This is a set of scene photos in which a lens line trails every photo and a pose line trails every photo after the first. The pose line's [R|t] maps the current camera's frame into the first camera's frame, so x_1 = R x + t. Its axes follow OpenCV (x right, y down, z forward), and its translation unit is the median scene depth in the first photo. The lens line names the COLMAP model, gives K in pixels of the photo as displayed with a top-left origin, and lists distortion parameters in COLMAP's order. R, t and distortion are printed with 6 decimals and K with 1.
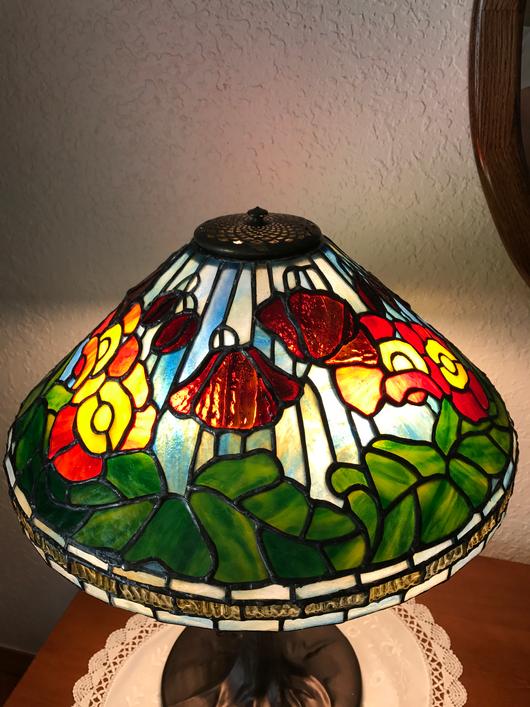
lens RADIAL K [[587.7, 0, 266.8], [0, 587.7, 316.8], [0, 0, 1]] dist [0.018169, -0.000960]
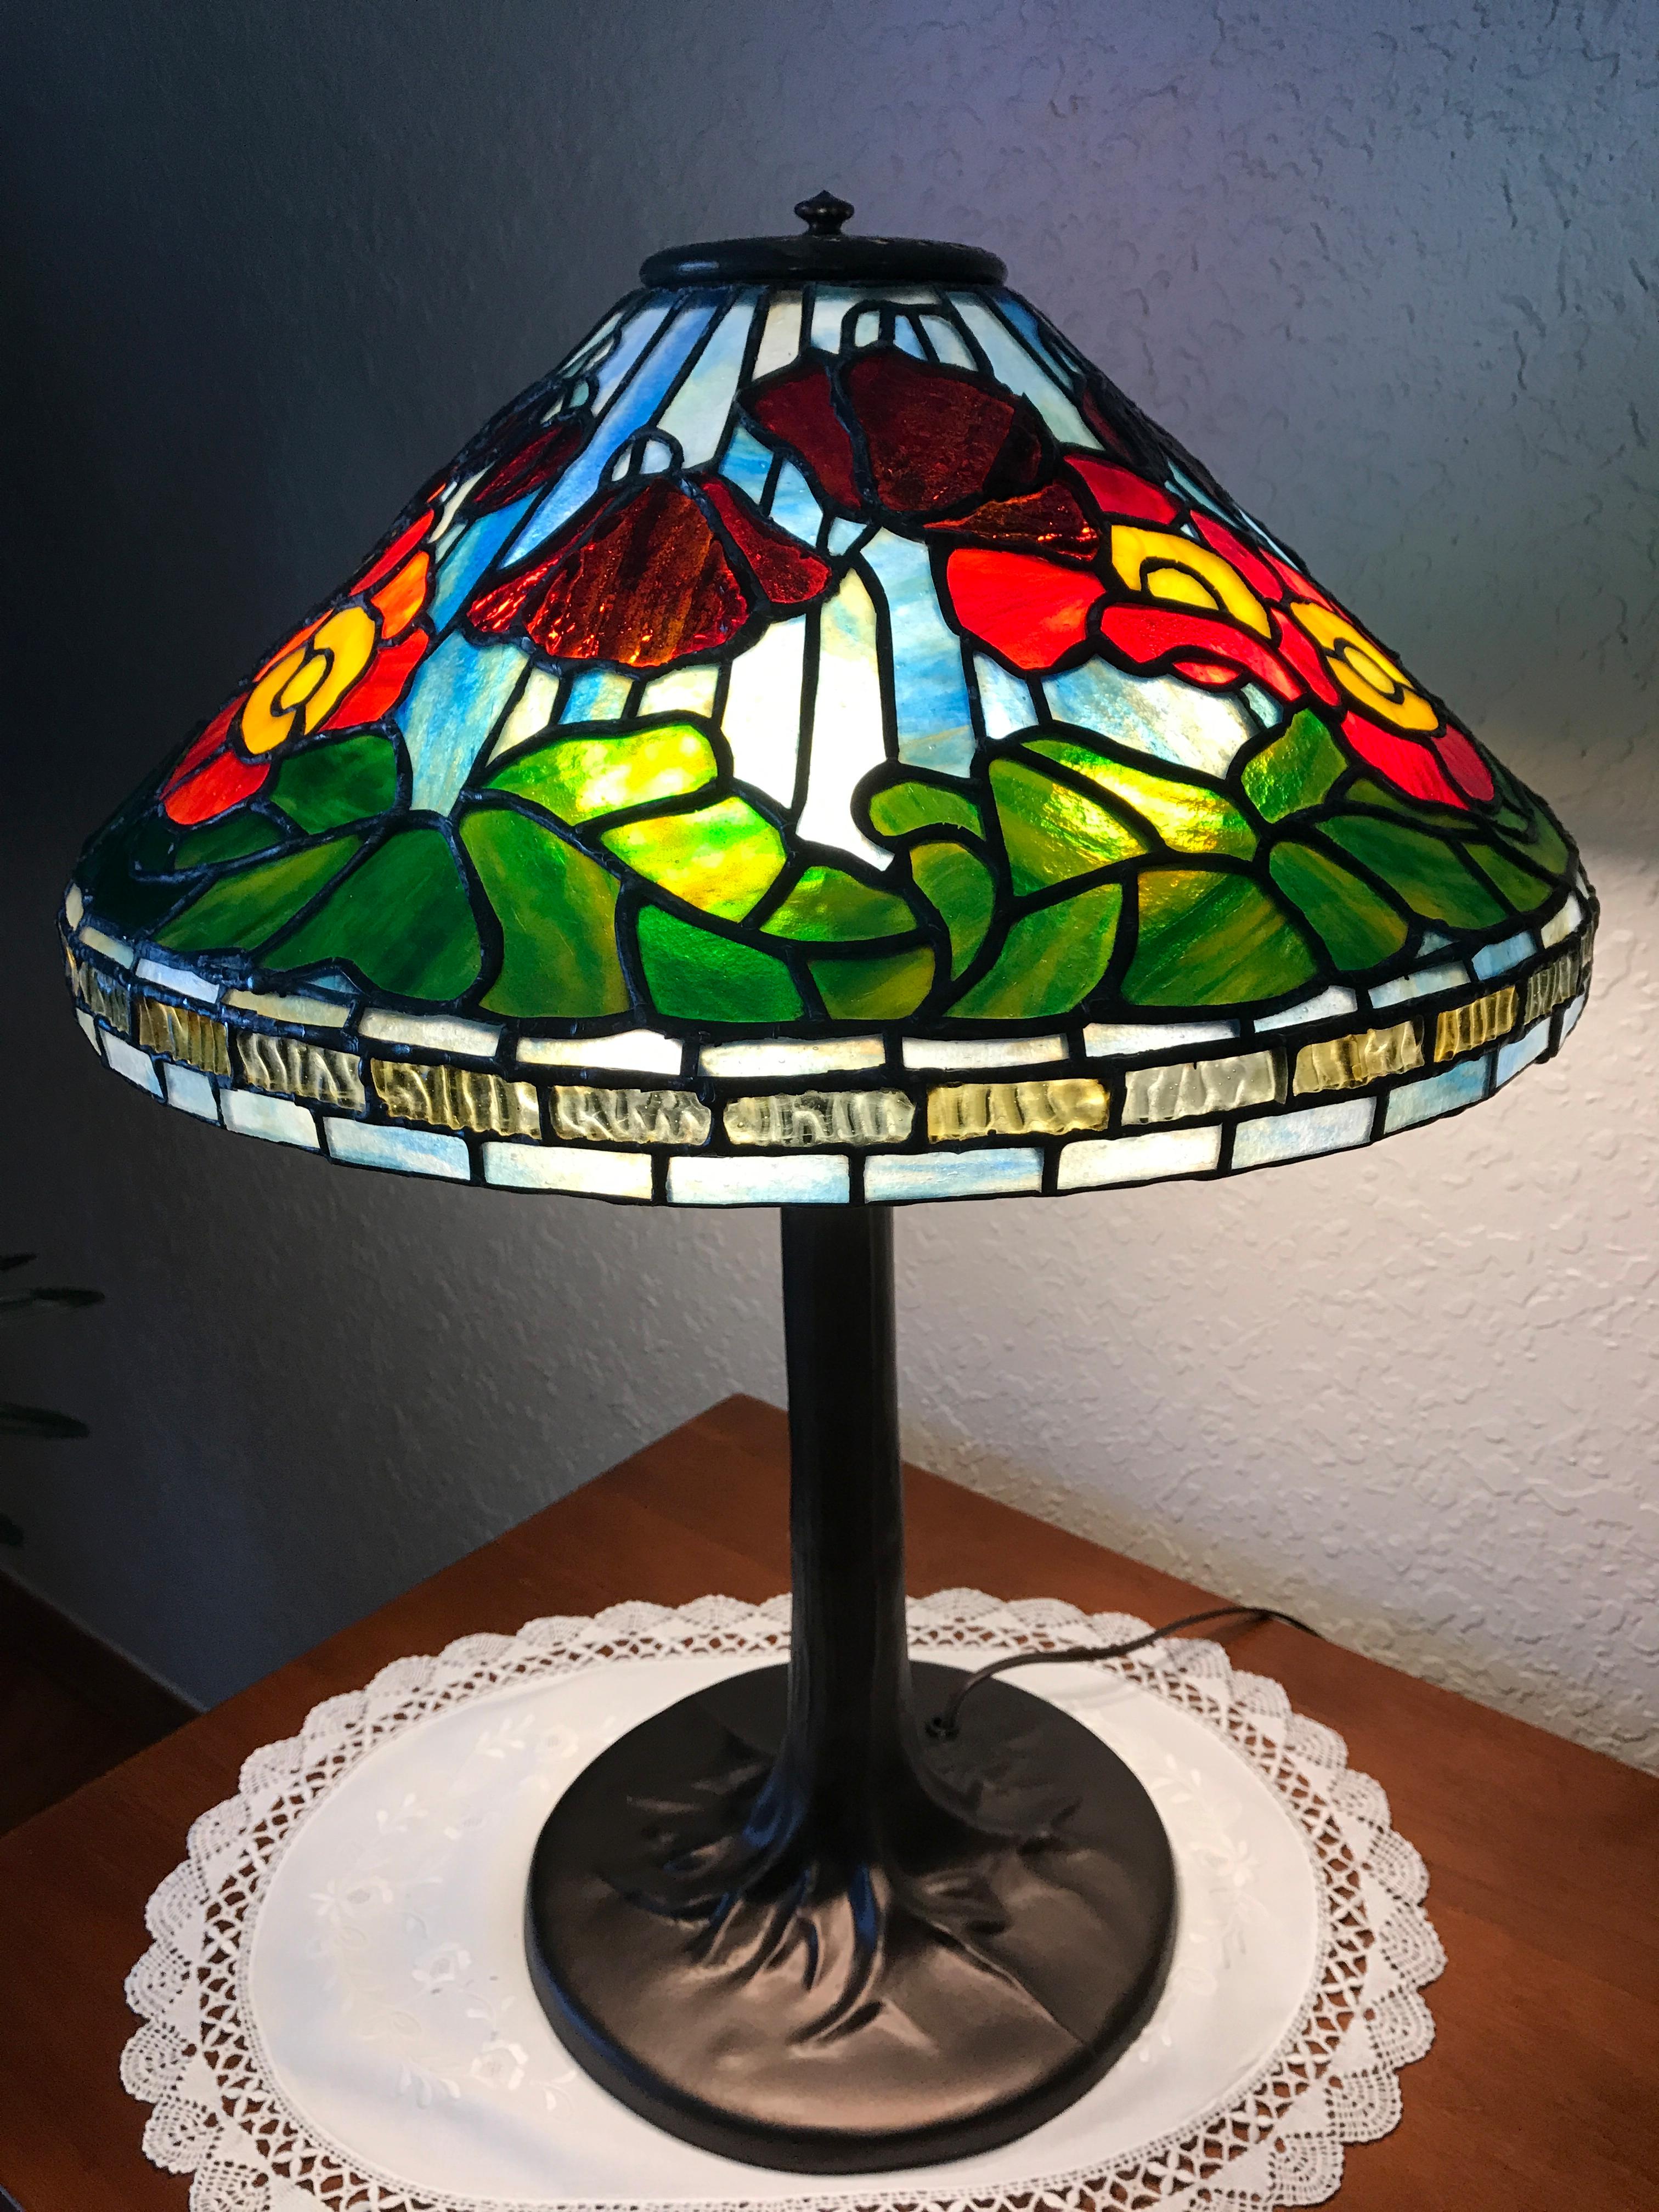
lens RADIAL K [[1855.5, 0, 832.0], [0, 1855.5, 986.8], [0, 0, 1]] dist [0.057059, -0.078315]
pose [[0.977706, 0.078988, -0.194555, 0.289832], [-0.099312, 0.990316, -0.097017, 0.465232], [0.185008, 0.114175, 0.976082, -0.019674]]
